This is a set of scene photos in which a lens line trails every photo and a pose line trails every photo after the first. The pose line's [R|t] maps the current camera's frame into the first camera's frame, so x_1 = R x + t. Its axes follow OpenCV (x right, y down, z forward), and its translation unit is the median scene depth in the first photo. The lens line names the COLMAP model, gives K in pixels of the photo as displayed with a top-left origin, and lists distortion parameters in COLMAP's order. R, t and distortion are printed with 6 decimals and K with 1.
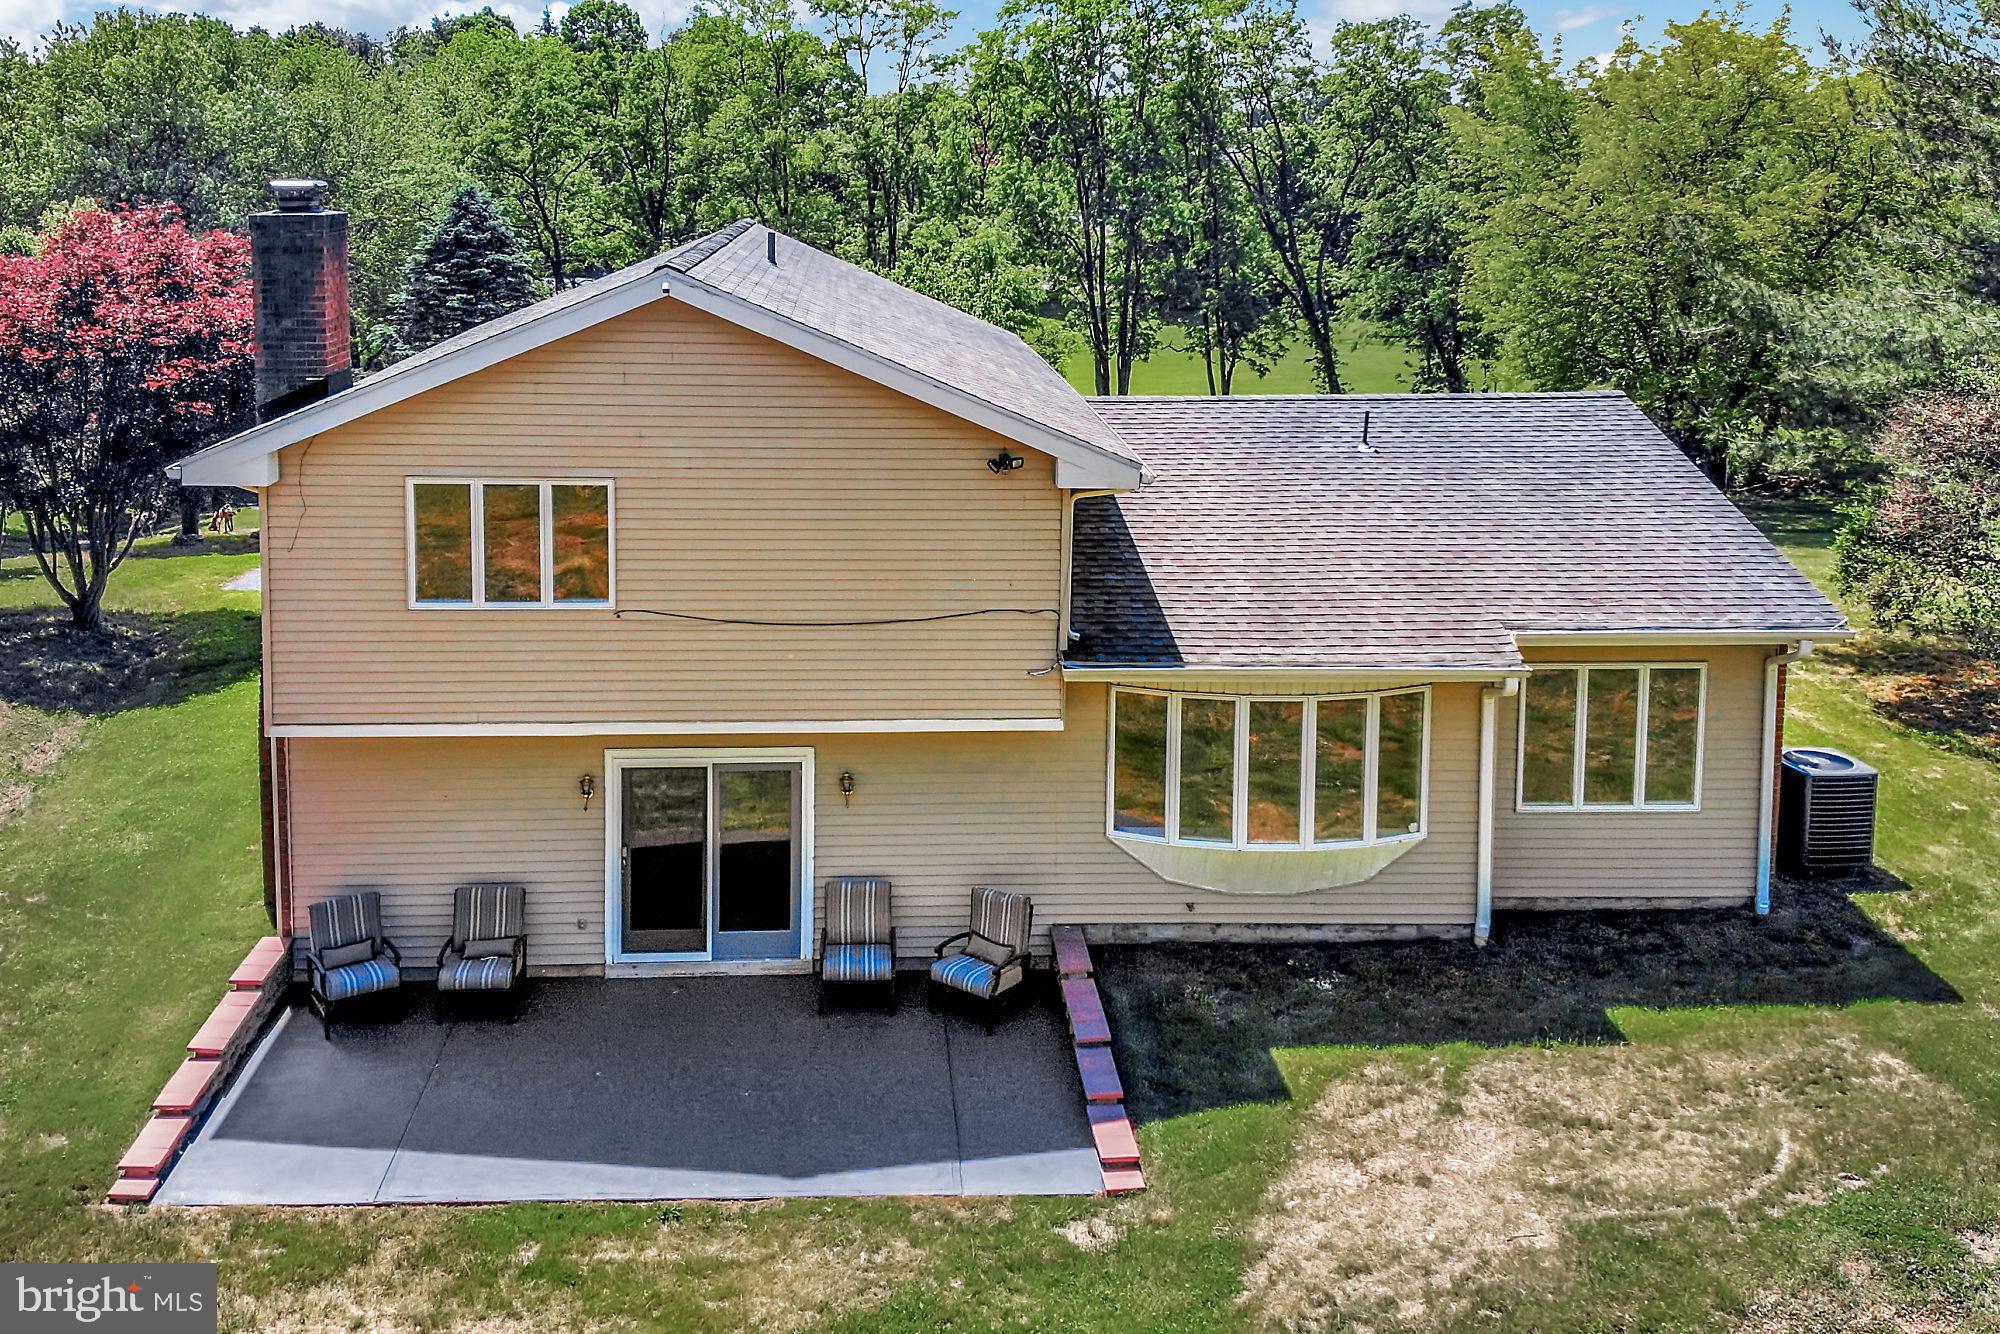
lens RADIAL K [[1773.8, 0, 1043.0], [0, 1773.8, 666.9], [0, 0, 1]] dist [0.192040, -0.498531]
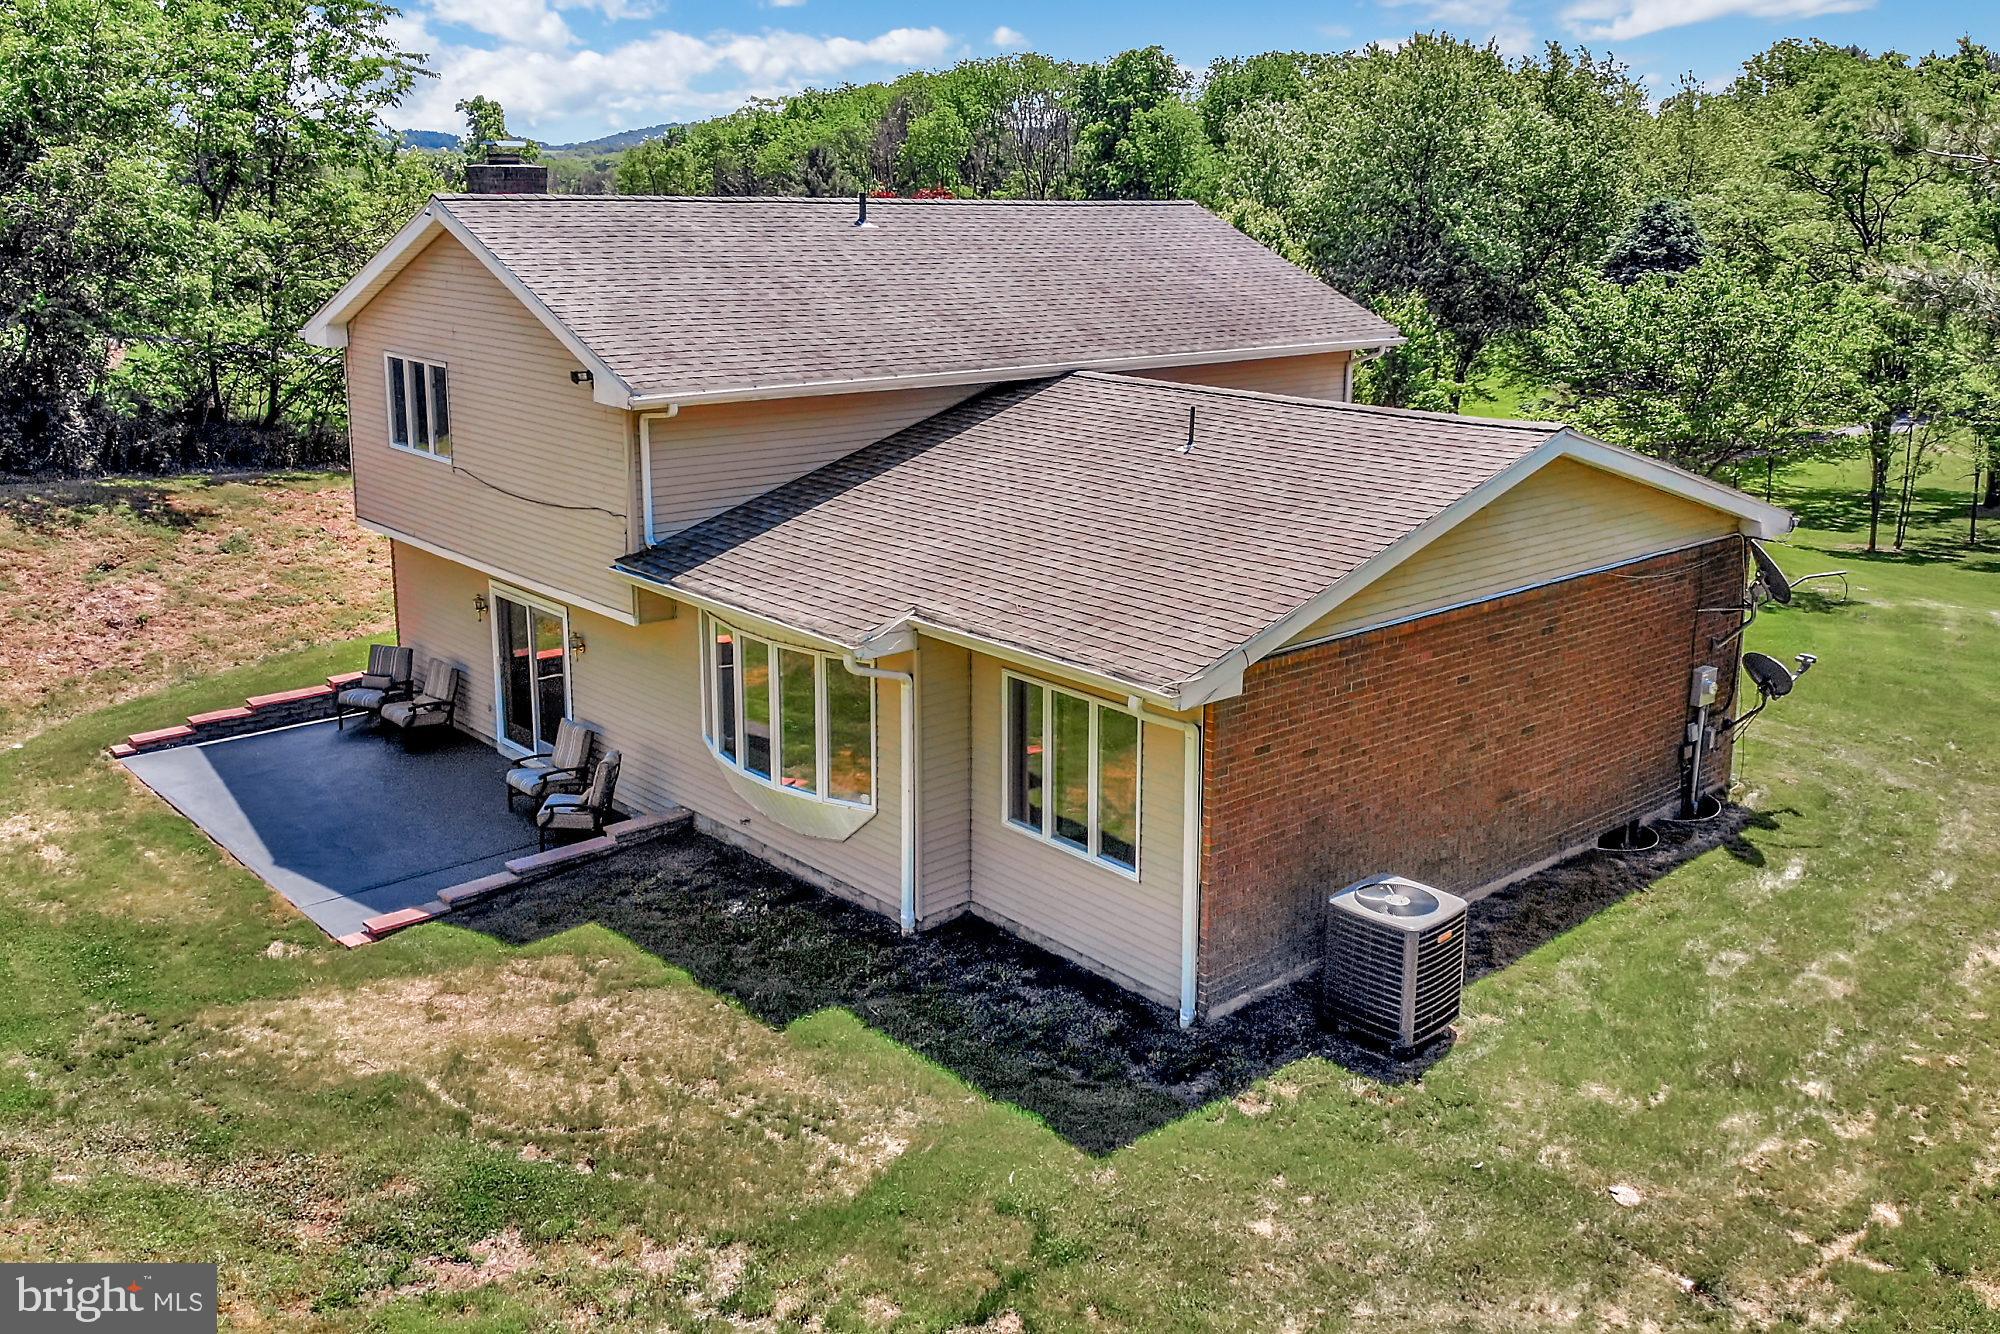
lens RADIAL K [[1773.8, 0, 1043.0], [0, 1773.8, 666.9], [0, 0, 1]] dist [0.192040, -0.498531]
pose [[0.613699, 0.194837, -0.765122, 1.211781], [-0.210540, 0.974368, 0.079248, -0.098796], [0.760951, 0.112455, 0.638990, 0.505677]]
